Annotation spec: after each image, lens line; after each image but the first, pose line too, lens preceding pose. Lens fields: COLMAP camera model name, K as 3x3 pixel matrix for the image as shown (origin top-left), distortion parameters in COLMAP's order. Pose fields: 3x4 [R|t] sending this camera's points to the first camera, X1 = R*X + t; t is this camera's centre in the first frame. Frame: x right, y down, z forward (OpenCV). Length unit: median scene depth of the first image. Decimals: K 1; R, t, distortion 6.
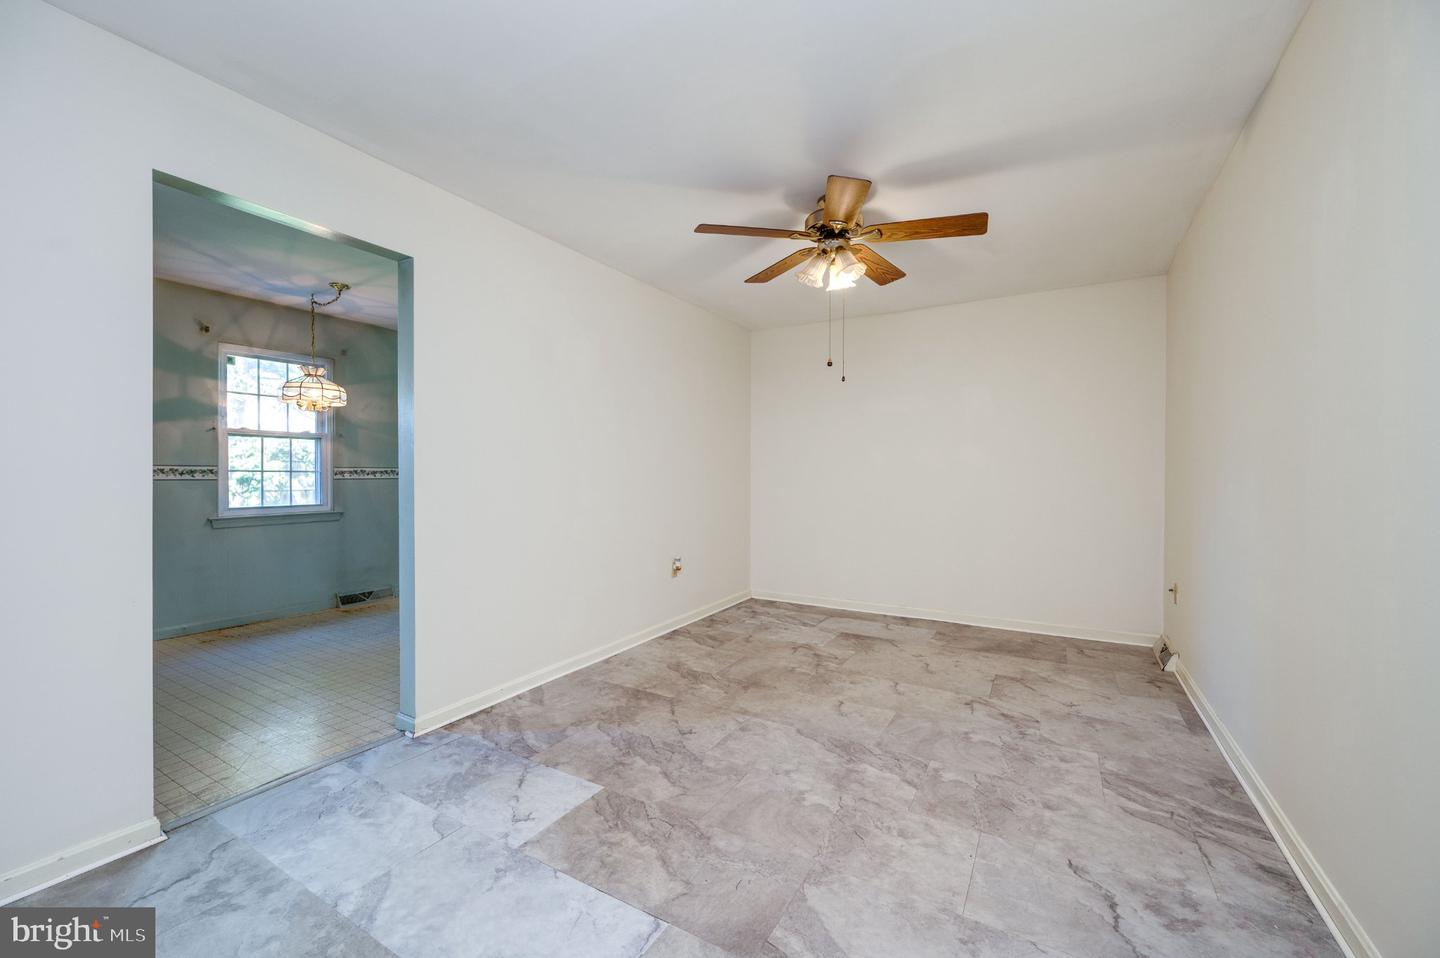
lens RADIAL K [[579.5, 0, 720.0], [0, 579.5, 479.0], [0, 0, 1]] dist [-0.001896, -0.000510]
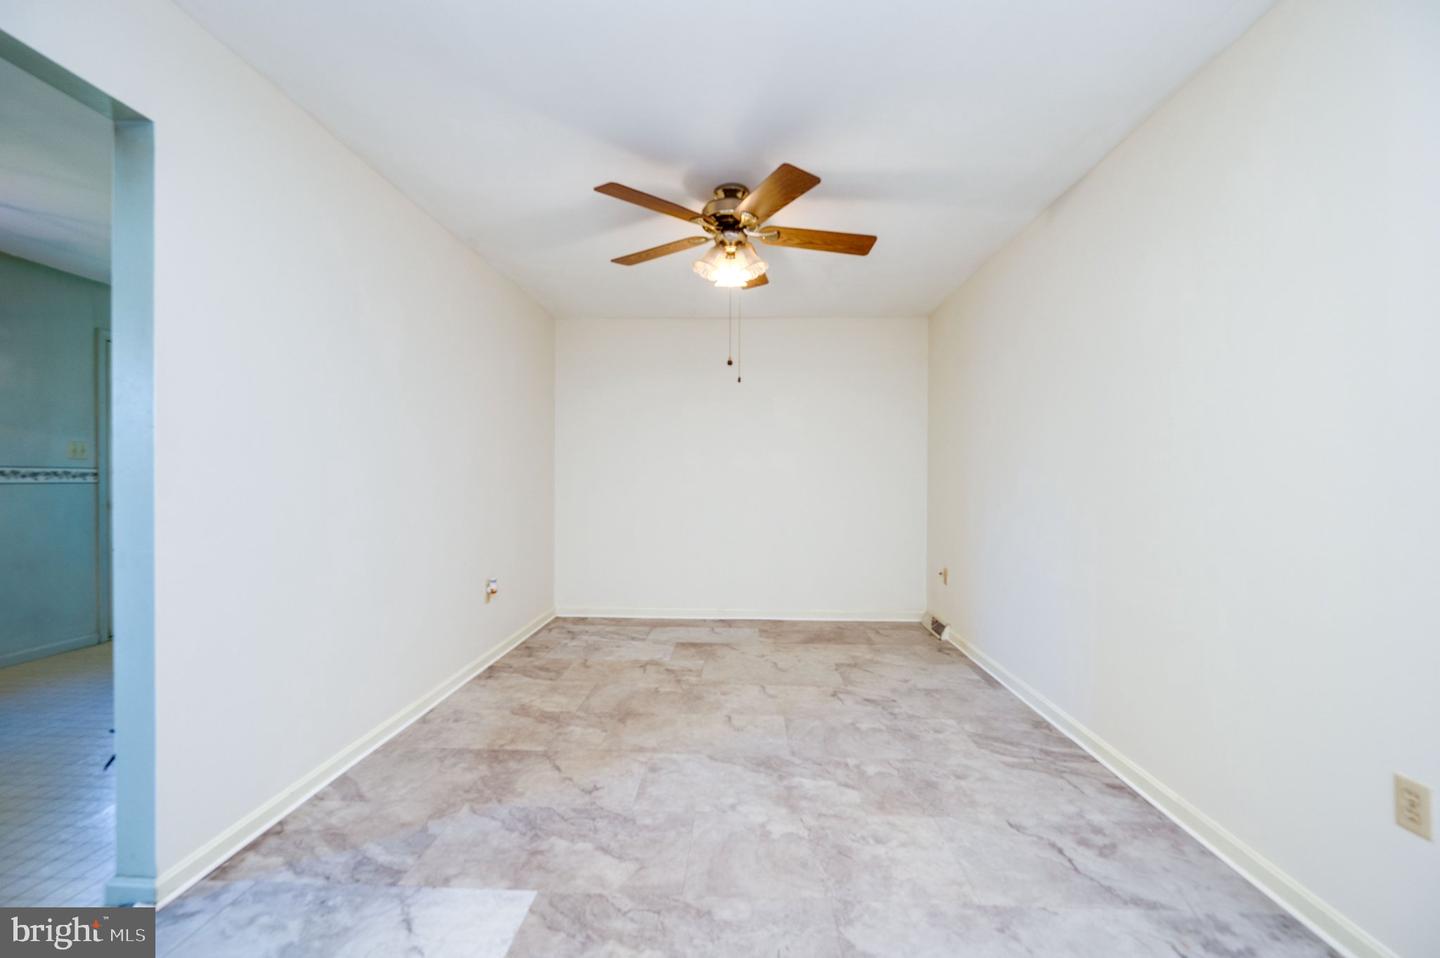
lens RADIAL K [[579.5, 0, 720.0], [0, 579.5, 479.0], [0, 0, 1]] dist [-0.001896, -0.000510]
pose [[0.881369, 0.002137, 0.472424, -0.278768], [0.001524, 0.999972, -0.007365, -0.000474], [-0.472426, 0.007211, 0.881341, 0.173904]]
